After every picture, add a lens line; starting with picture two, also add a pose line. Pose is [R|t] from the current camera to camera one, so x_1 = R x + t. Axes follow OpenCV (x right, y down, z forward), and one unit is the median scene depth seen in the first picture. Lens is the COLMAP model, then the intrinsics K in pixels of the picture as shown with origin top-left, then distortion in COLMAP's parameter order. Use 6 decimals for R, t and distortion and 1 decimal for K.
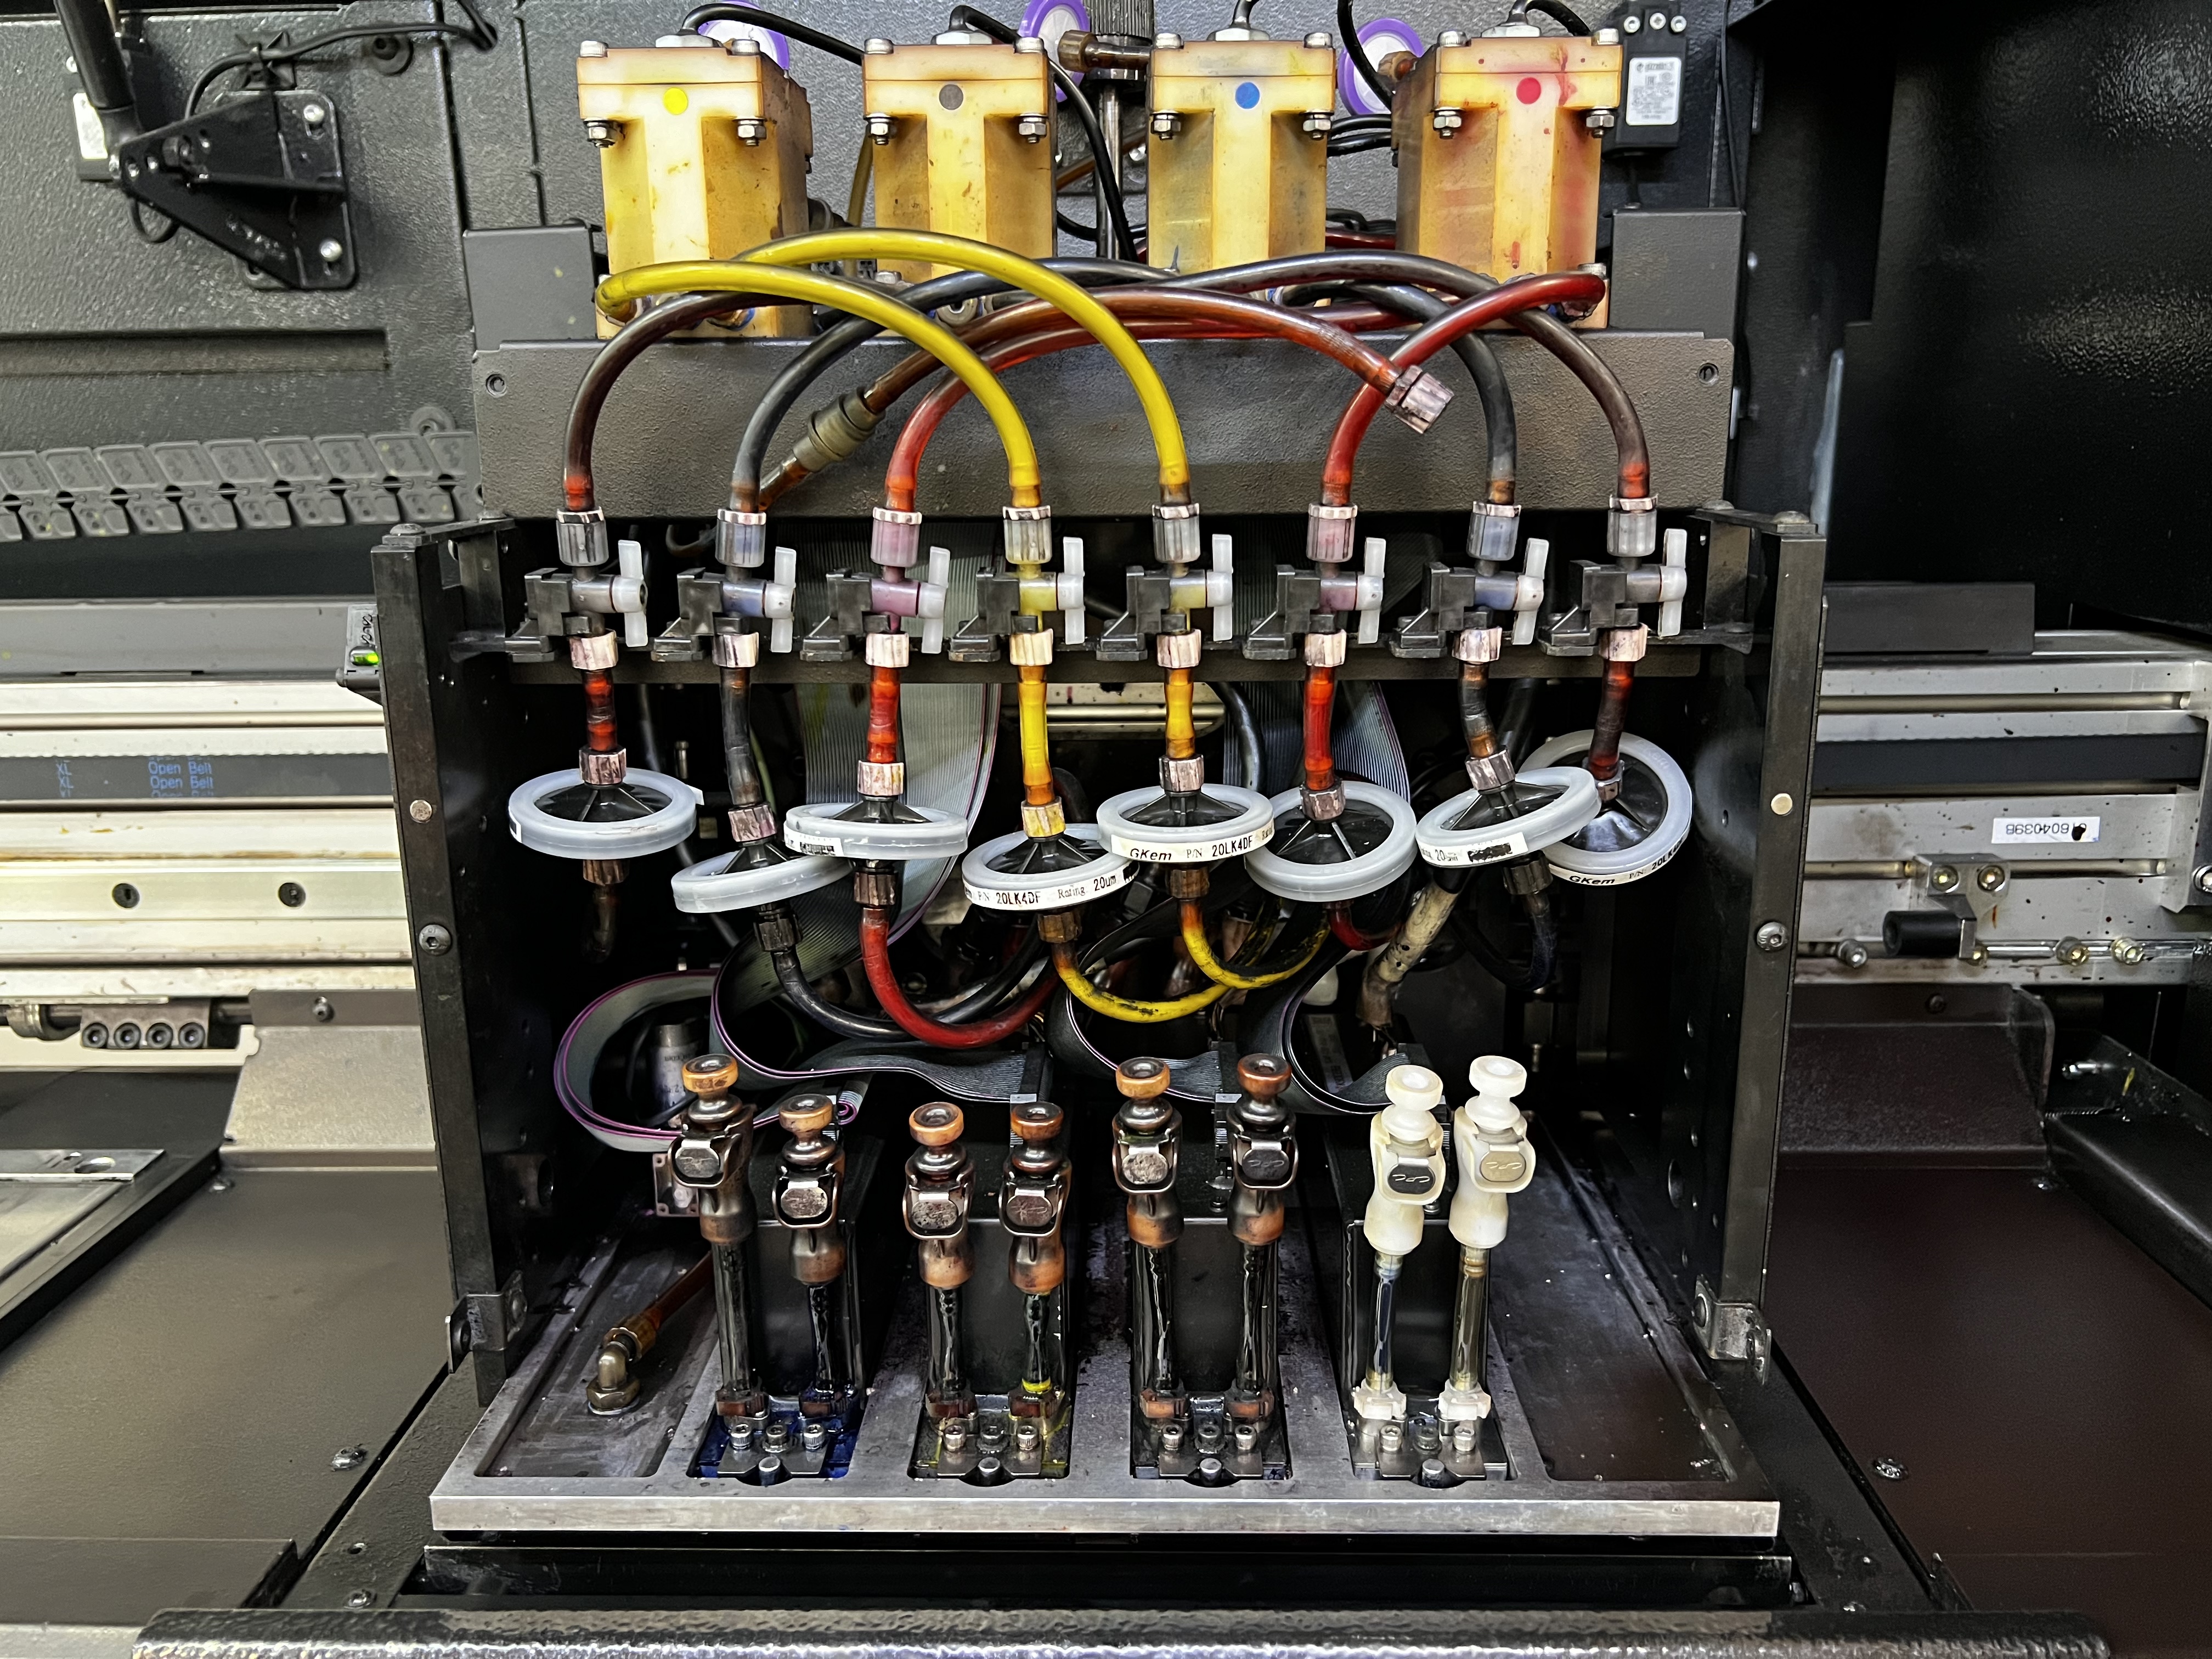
lens RADIAL K [[1678.2, 0, 1111.4], [0, 1678.2, 812.4], [0, 0, 1]] dist [0.001875, -0.012673]
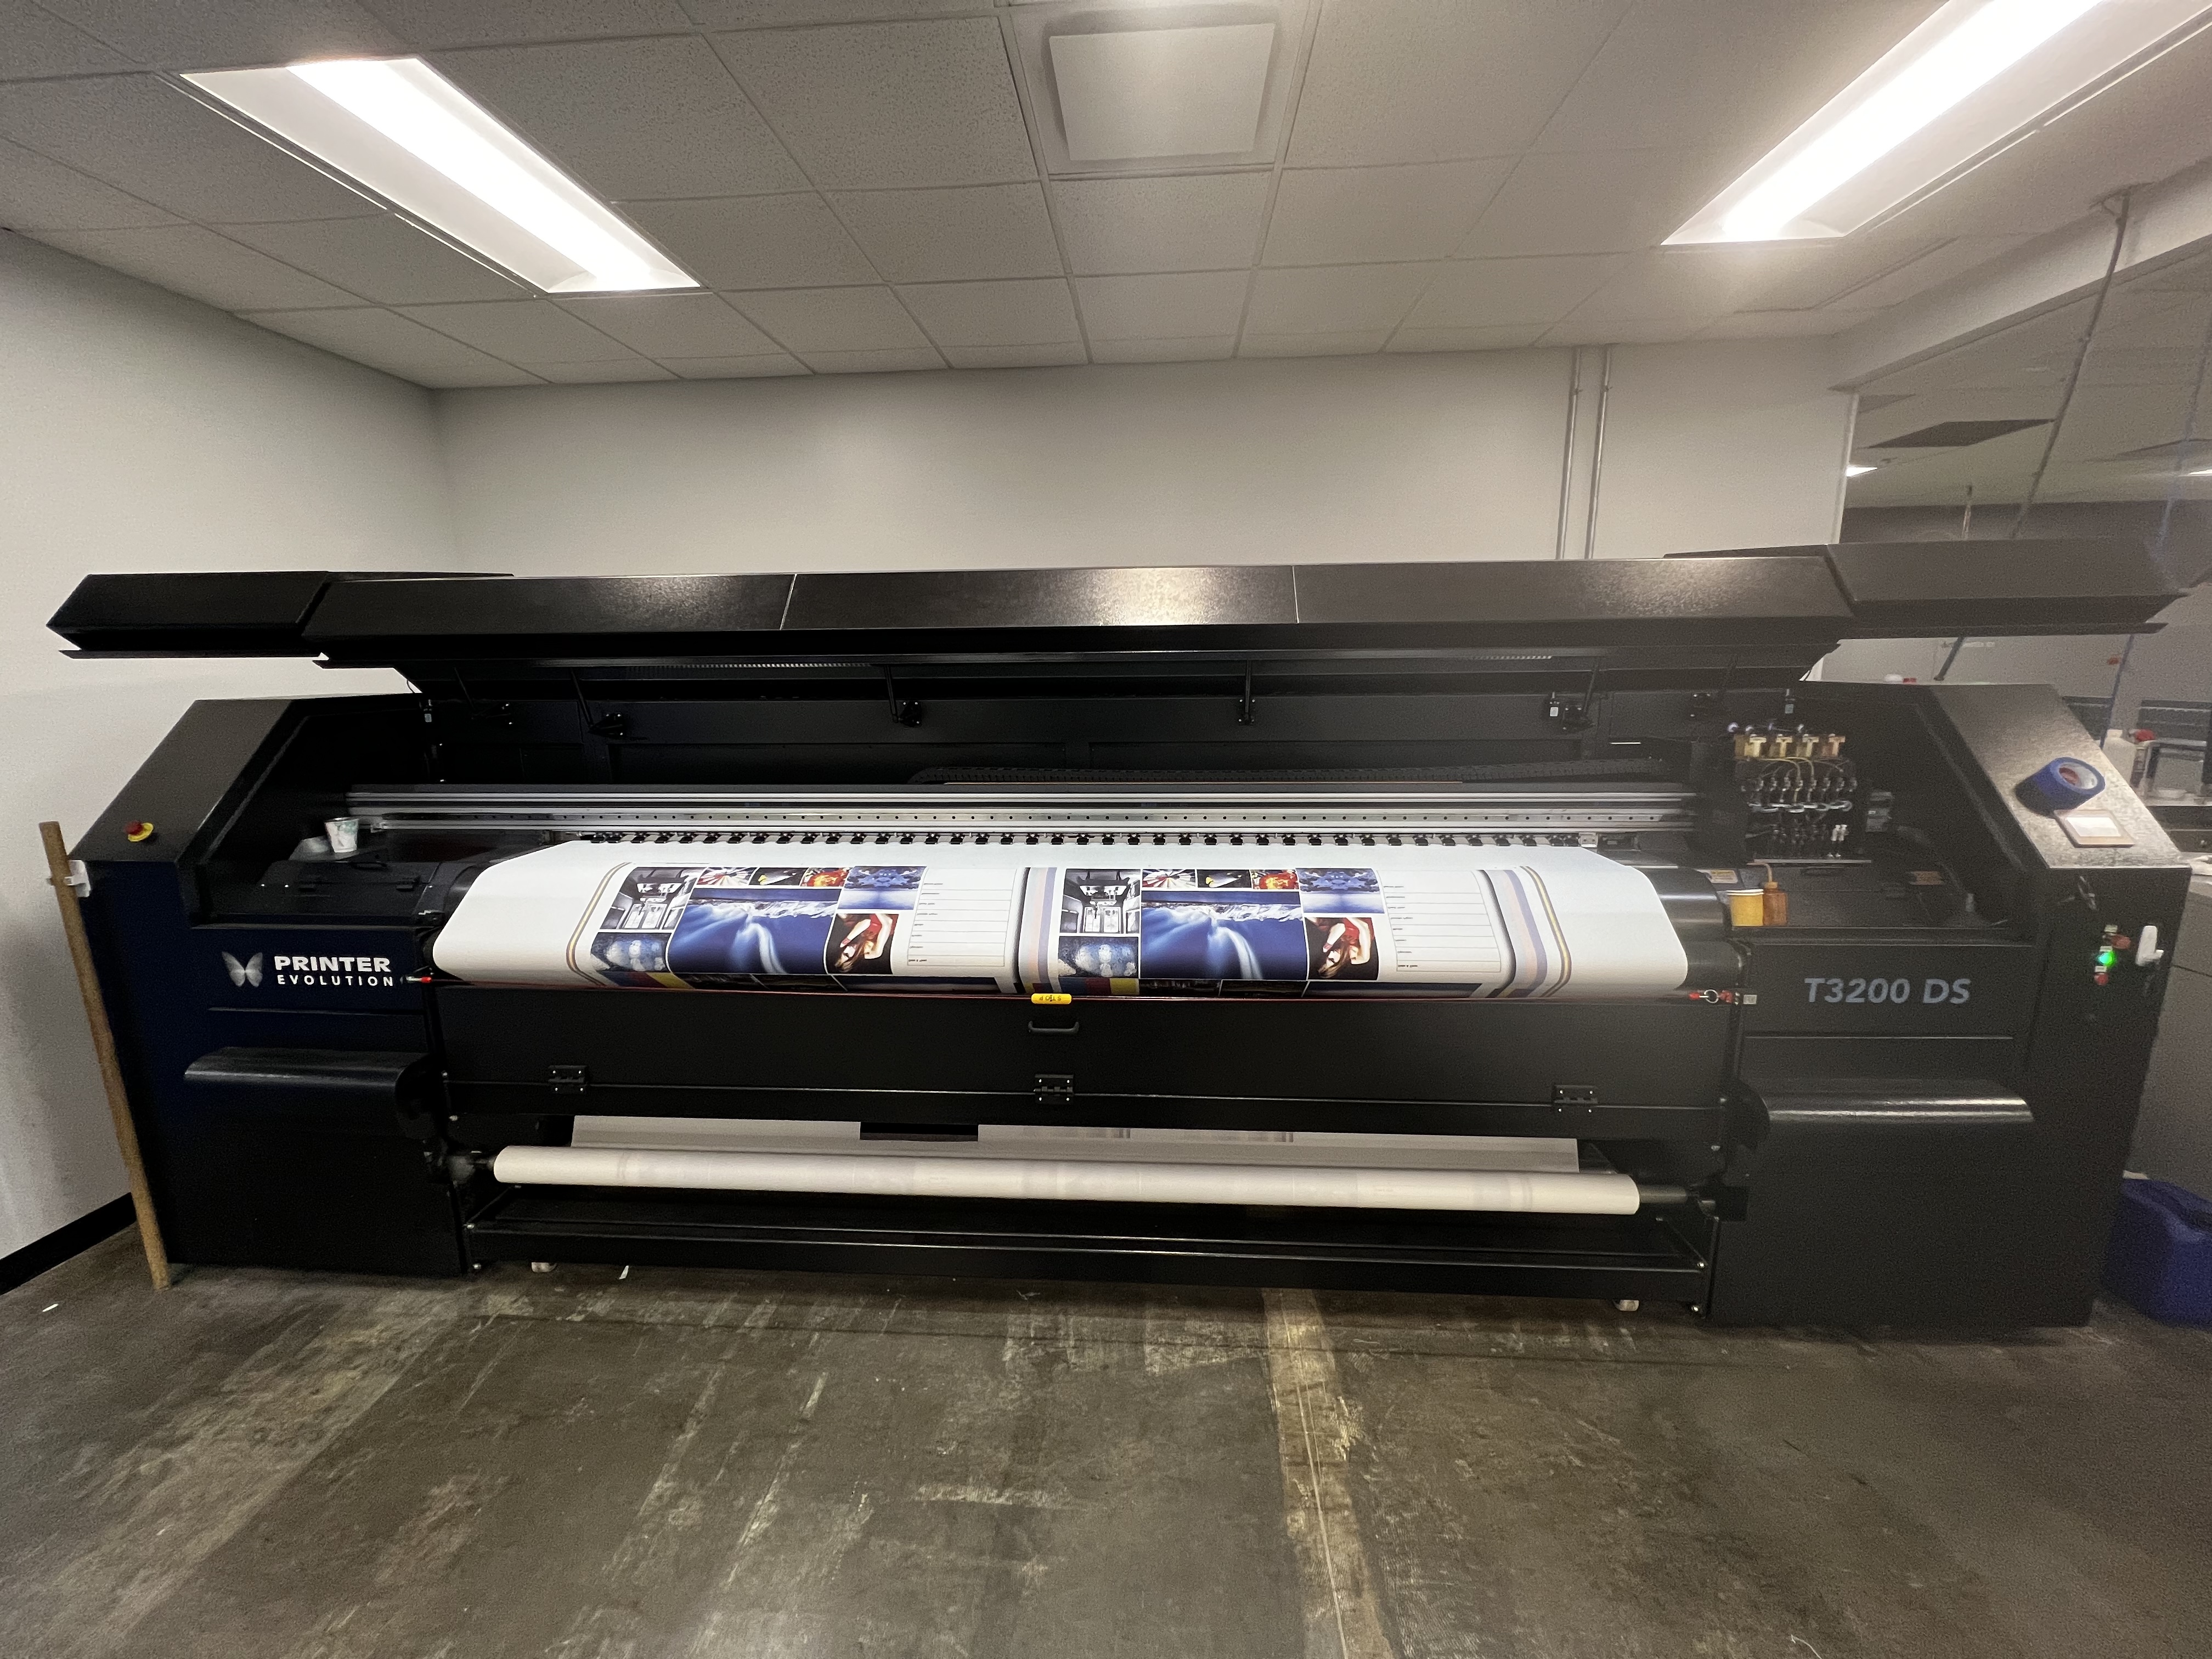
lens RADIAL K [[880.7, 0, 1110.9], [0, 880.7, 828.9], [0, 0, 1]] dist [0.000674, 0.000051]
pose [[0.999148, 0.011739, -0.039560, -4.444729], [-0.013879, 0.998430, -0.054260, 0.557796], [0.038861, 0.054763, 0.997743, -5.121438]]
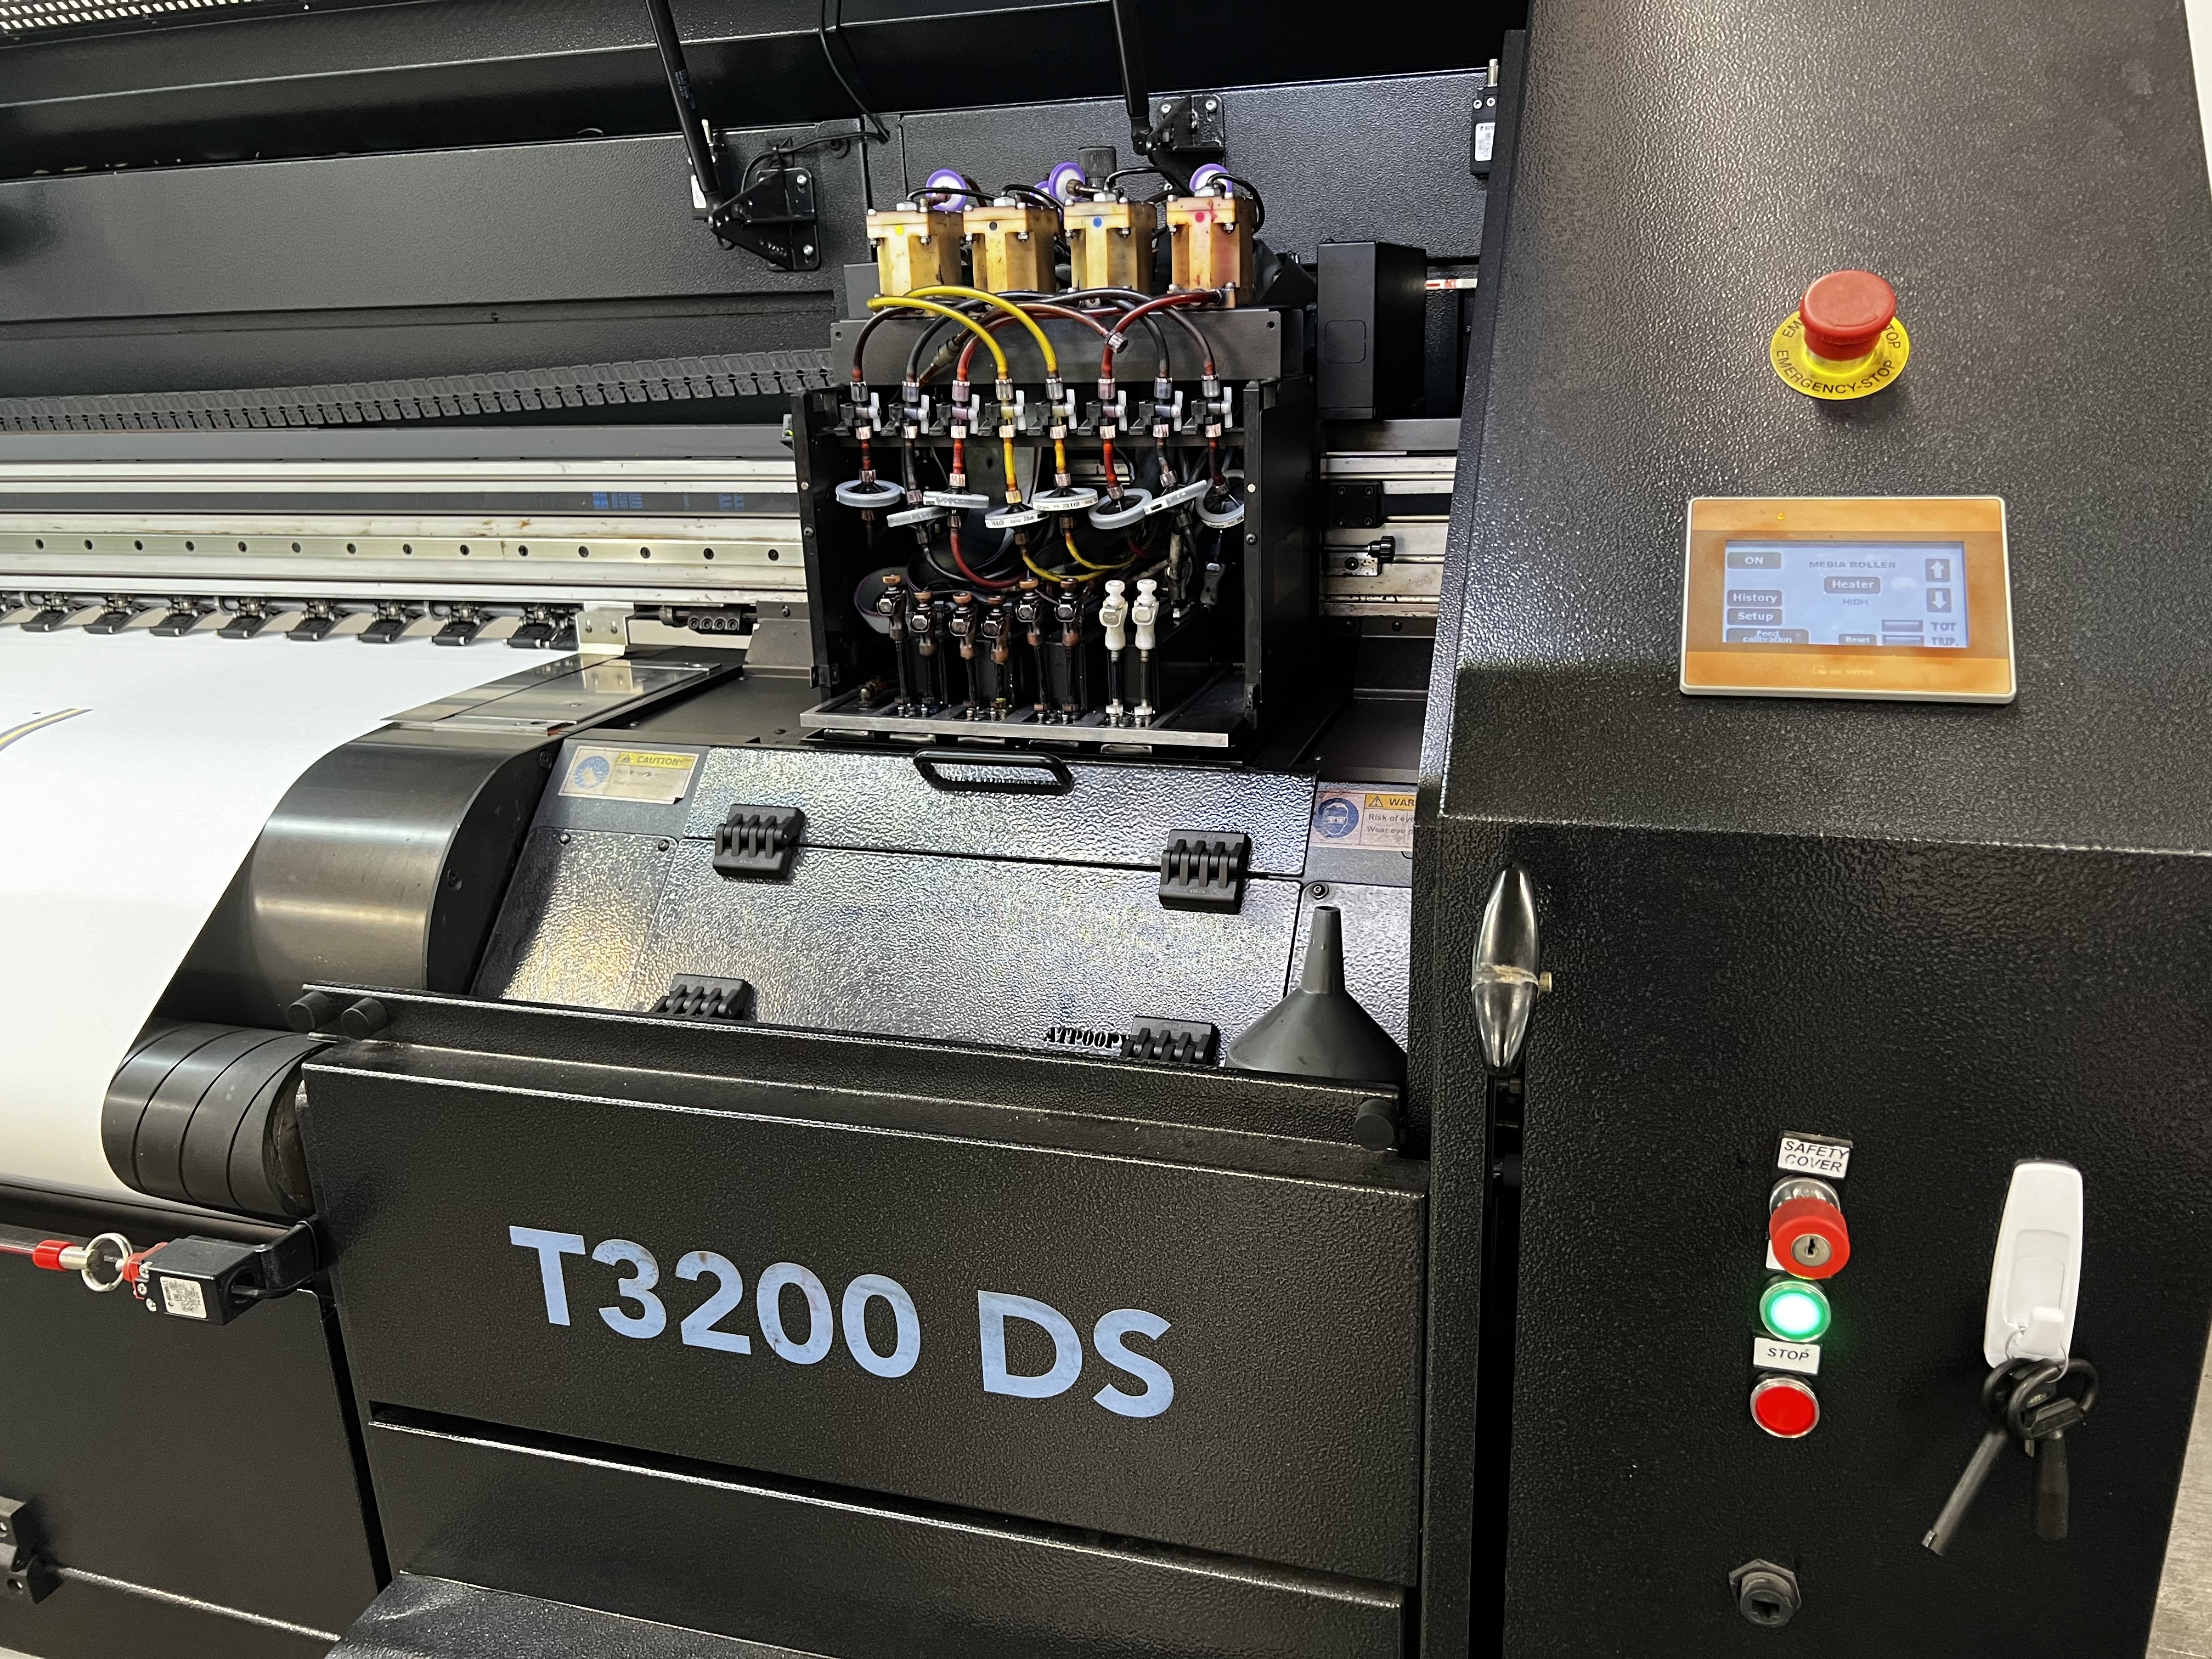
lens RADIAL K [[1678.2, 0, 1114.1], [0, 1678.2, 842.0], [0, 0, 1]] dist [0.001875, -0.012673]
pose [[0.959360, 0.070033, -0.273357, 0.918252], [-0.047741, 0.995031, 0.087373, 0.323126], [0.278117, -0.070772, 0.957936, -1.642417]]
